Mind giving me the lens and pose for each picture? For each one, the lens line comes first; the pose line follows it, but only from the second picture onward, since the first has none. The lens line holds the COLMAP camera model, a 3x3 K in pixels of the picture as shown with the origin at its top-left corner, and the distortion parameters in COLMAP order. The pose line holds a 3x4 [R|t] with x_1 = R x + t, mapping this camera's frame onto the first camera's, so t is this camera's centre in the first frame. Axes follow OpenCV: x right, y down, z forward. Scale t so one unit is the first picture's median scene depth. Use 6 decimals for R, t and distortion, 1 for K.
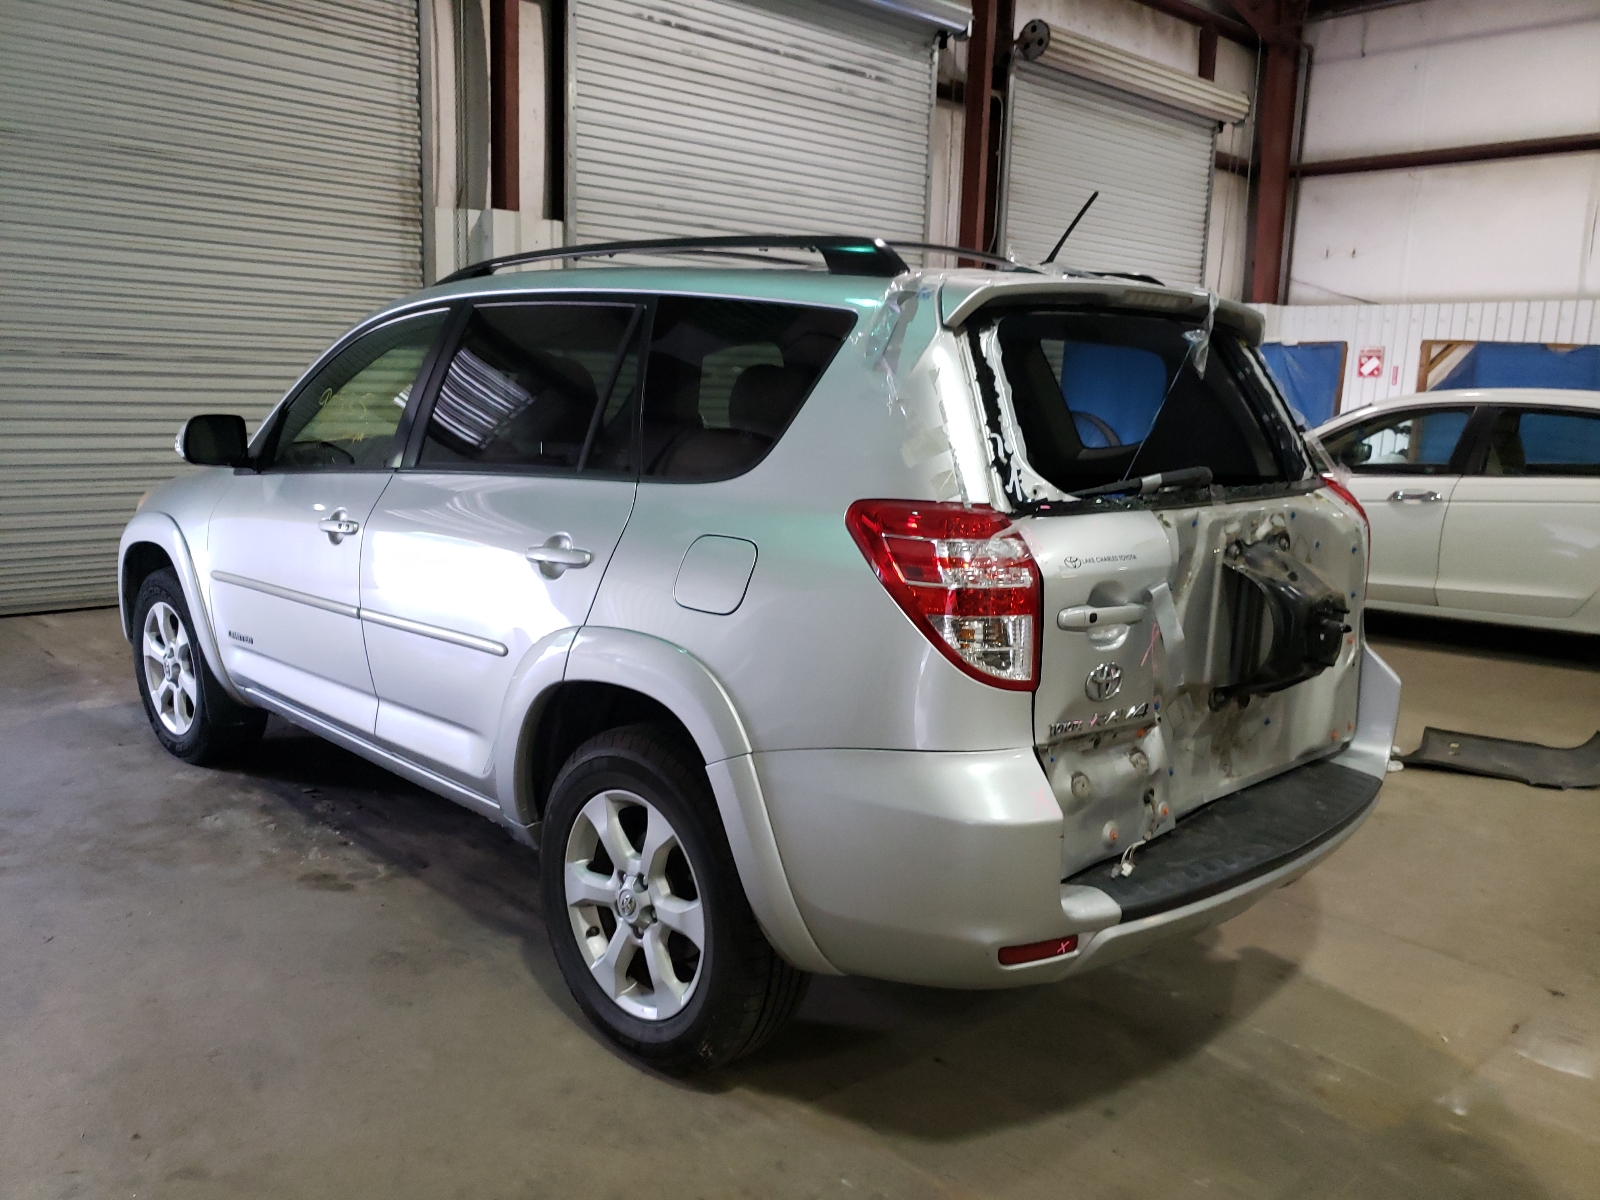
lens RADIAL K [[1274.3, 0, 745.3], [0, 1274.3, 599.0], [0, 0, 1]] dist [-0.002284, -0.000488]
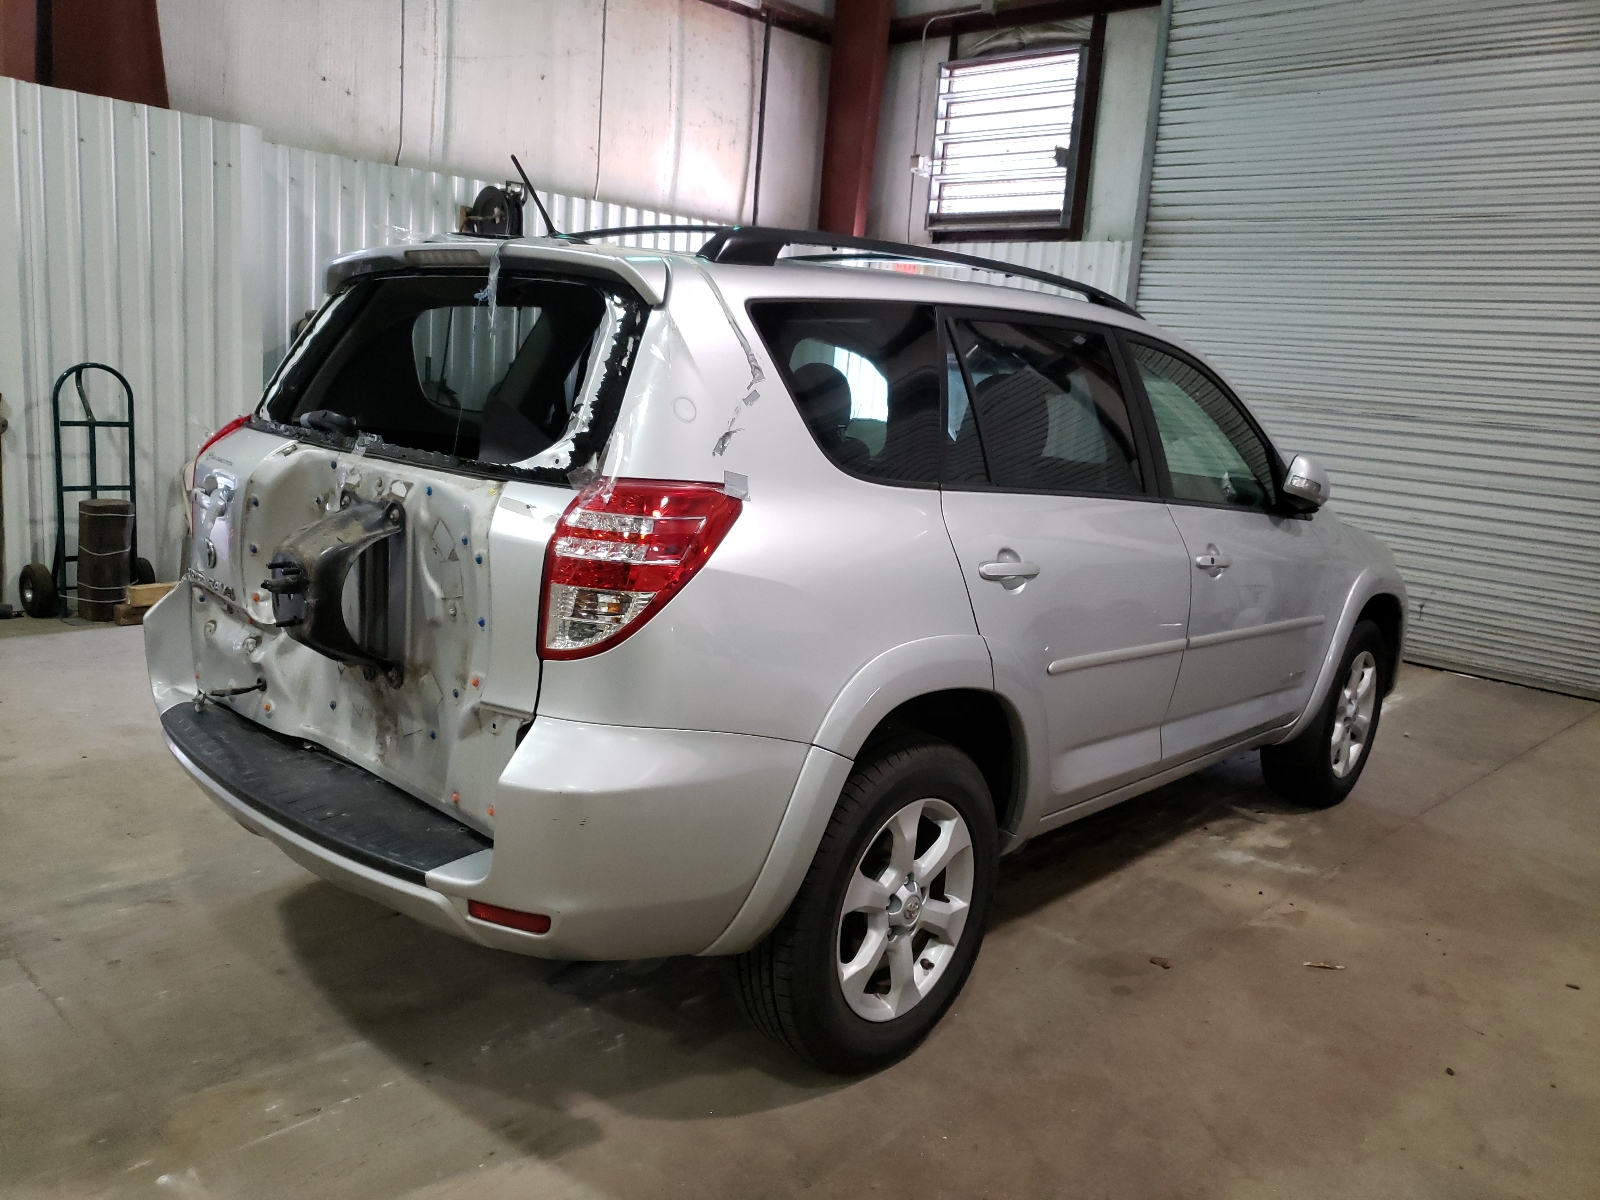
lens RADIAL K [[1237.1, 0, 804.3], [0, 1237.1, 605.8], [0, 0, 1]] dist [0.003699, 0.003626]
pose [[0.086309, 0.167987, -0.982004, 0.959524], [-0.249869, 0.957827, 0.141890, -0.129905], [0.964425, 0.233126, 0.124644, 0.873436]]
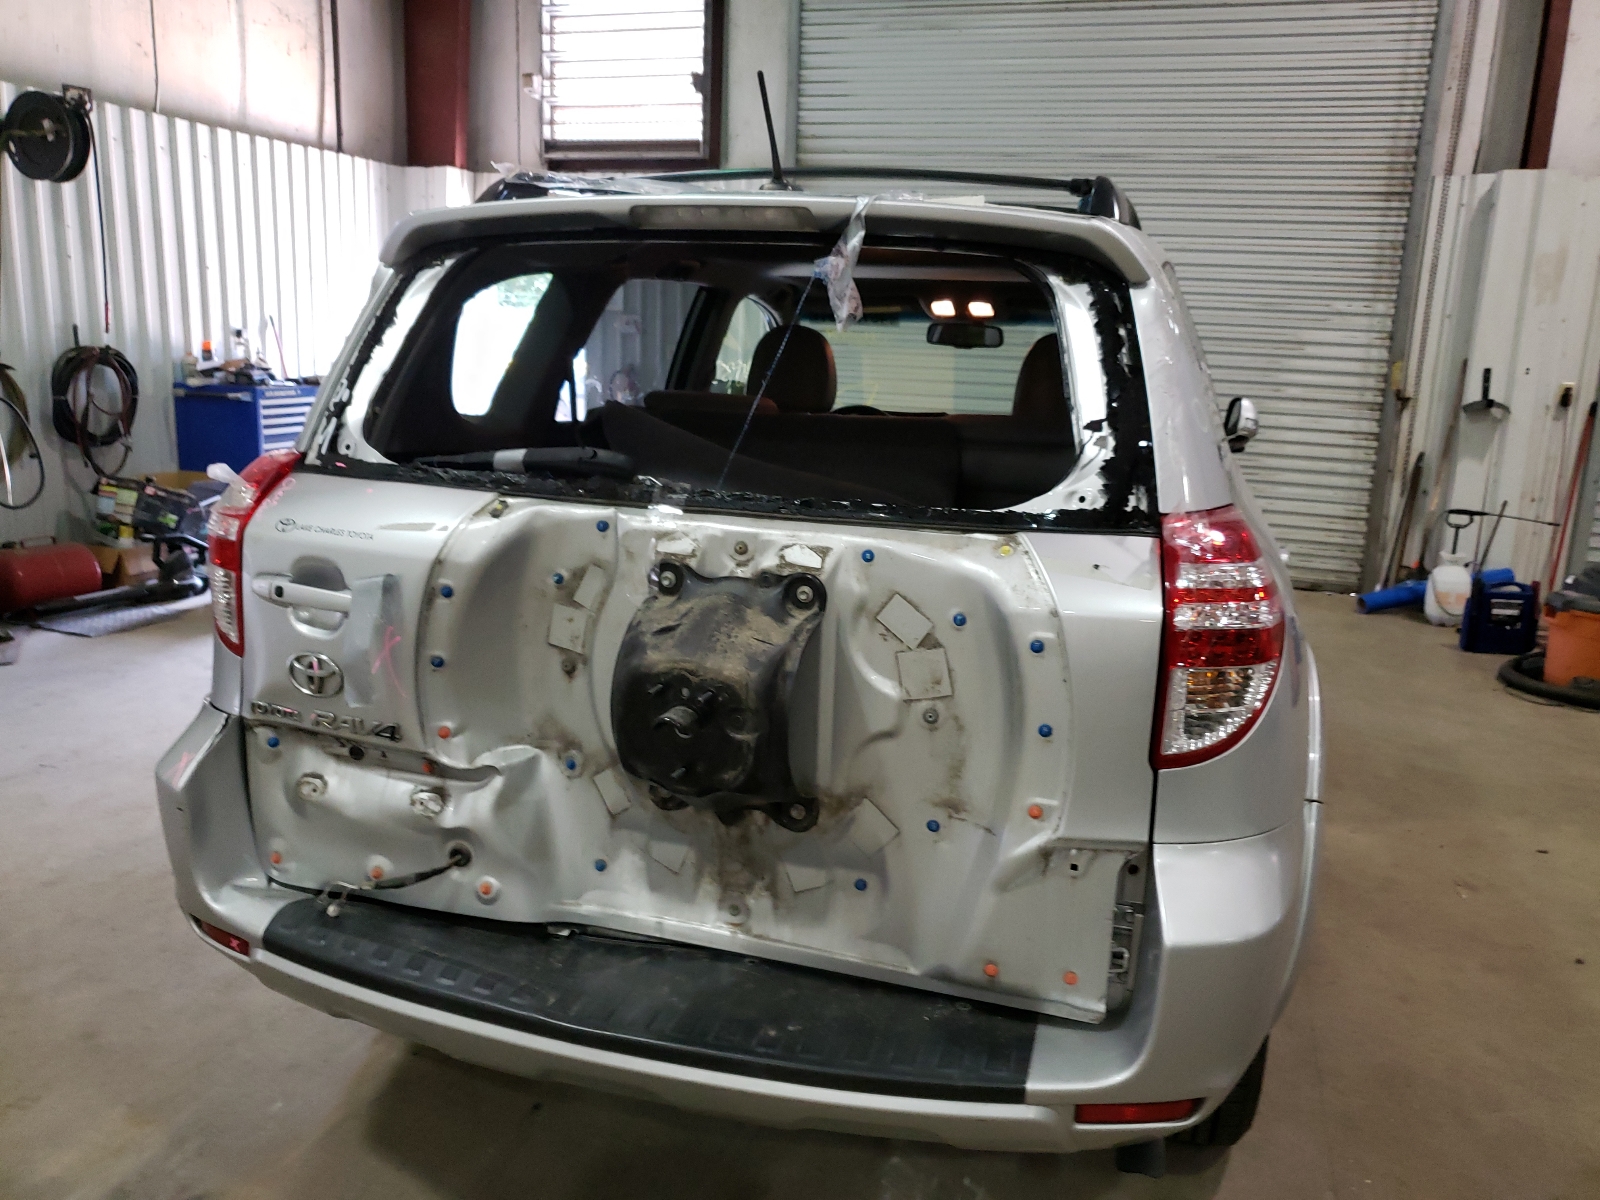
lens RADIAL K [[1237.3, 0, 820.0], [0, 1237.3, 592.8], [0, 0, 1]] dist [0.008234, 0.009913]
pose [[0.510389, 0.171397, -0.842690, 0.687965], [-0.176858, 0.979909, 0.092189, -0.074395], [0.841560, 0.101984, 0.530448, 0.508836]]
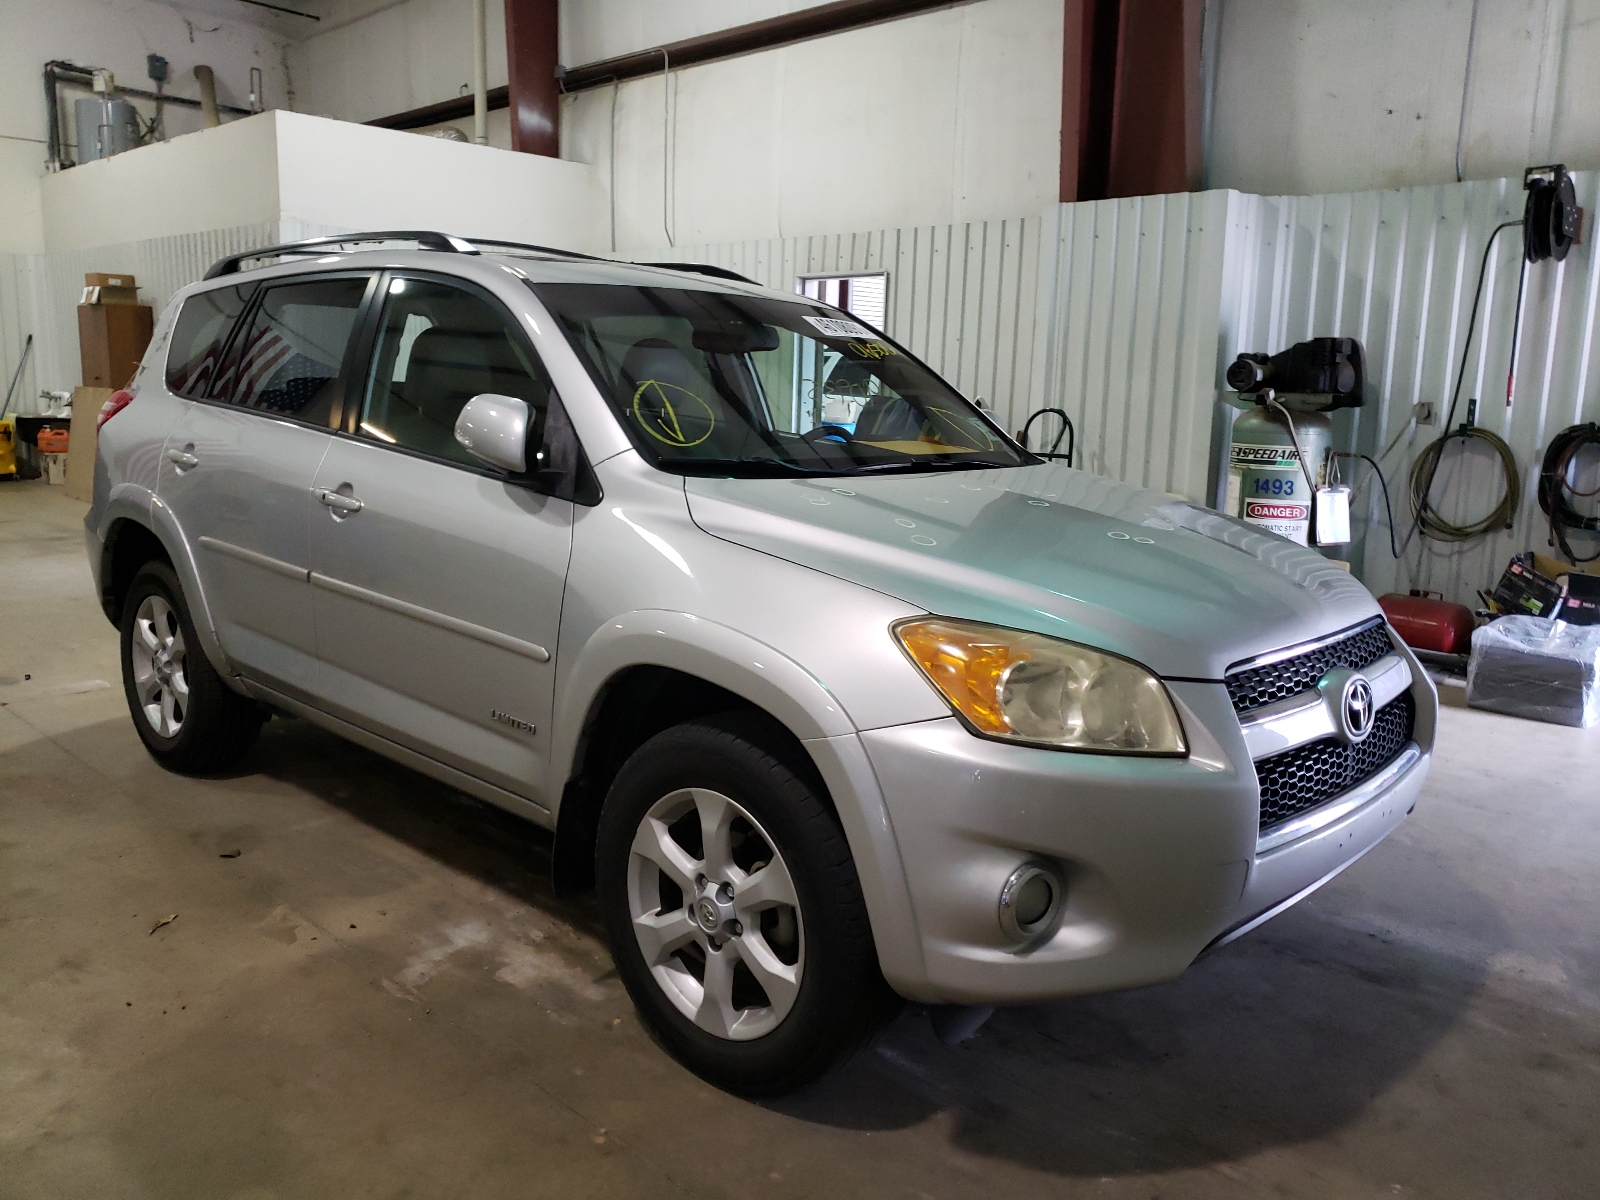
lens RADIAL K [[1237.3, 0, 820.0], [0, 1237.3, 592.8], [0, 0, 1]] dist [0.008234, 0.009913]
pose [[-0.994993, -0.037877, -0.092486, -0.217955], [-0.067351, 0.937827, 0.340505, -0.369516], [0.073838, 0.345029, -0.935683, 2.164094]]
